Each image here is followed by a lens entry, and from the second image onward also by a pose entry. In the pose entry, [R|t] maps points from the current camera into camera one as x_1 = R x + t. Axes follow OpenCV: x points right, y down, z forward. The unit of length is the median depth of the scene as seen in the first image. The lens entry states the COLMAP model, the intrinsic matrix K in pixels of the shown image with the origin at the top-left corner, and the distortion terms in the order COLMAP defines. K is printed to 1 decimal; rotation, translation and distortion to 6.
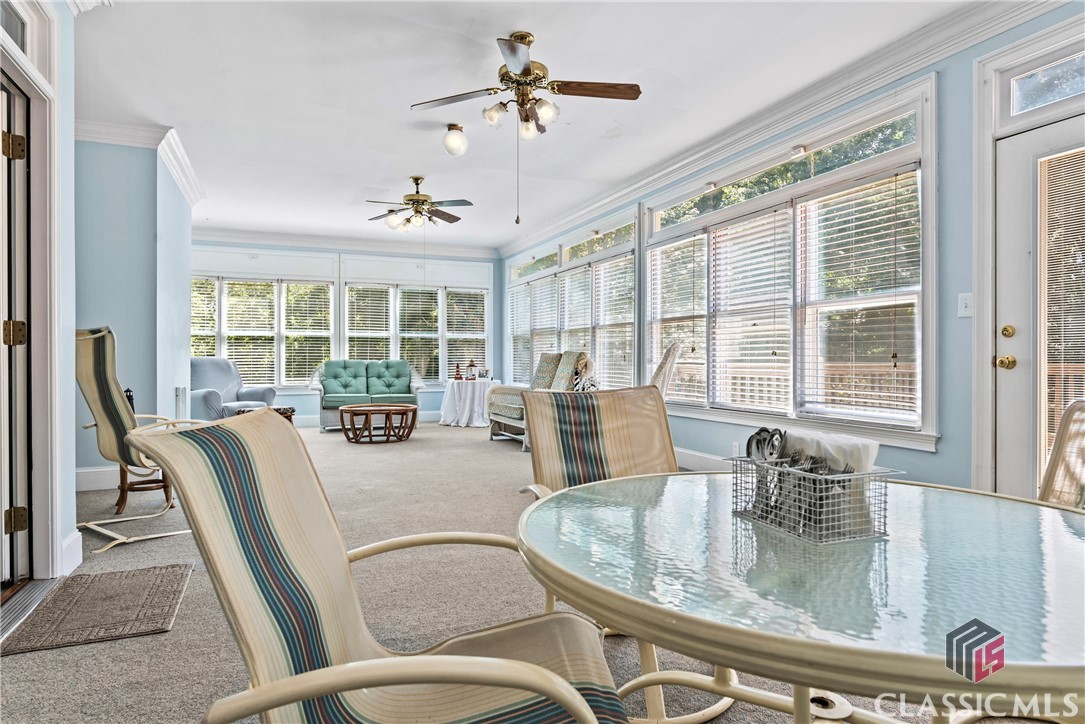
lens RADIAL K [[609.7, 0, 546.9], [0, 609.7, 365.7], [0, 0, 1]] dist [-0.002826, -0.000004]
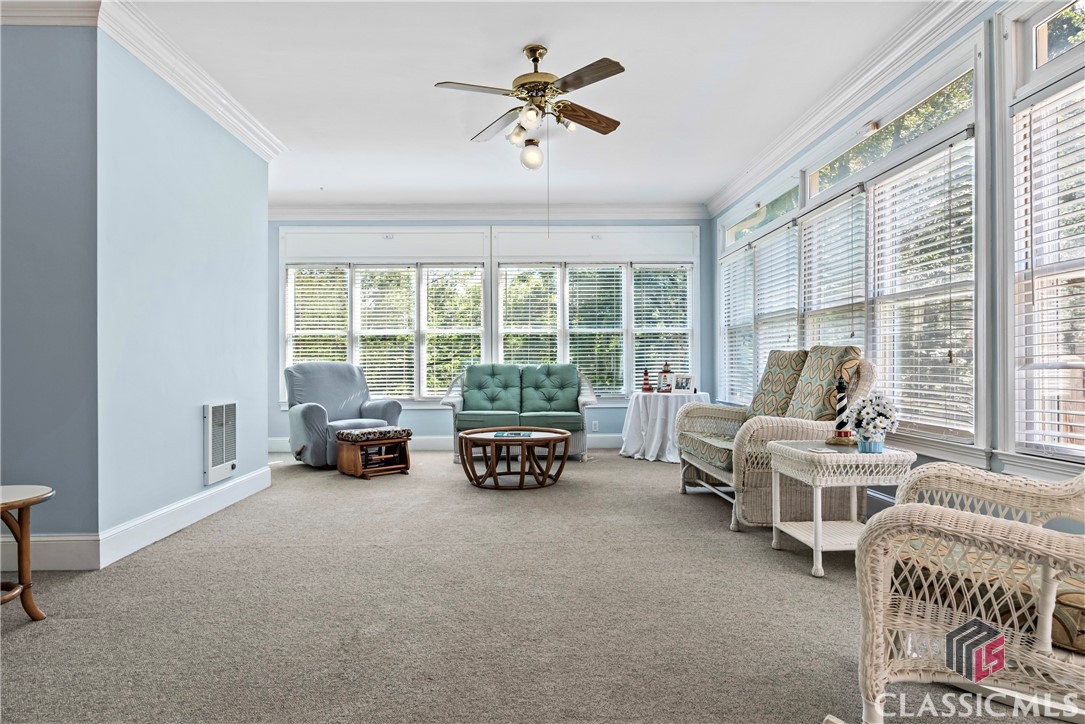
lens RADIAL K [[609.7, 0, 546.9], [0, 609.7, 365.7], [0, 0, 1]] dist [-0.002826, -0.000004]
pose [[0.930759, -0.005748, -0.365587, 0.005074], [0.003074, 0.999964, -0.007898, -0.001797], [0.365619, 0.006227, 0.930744, 0.325136]]
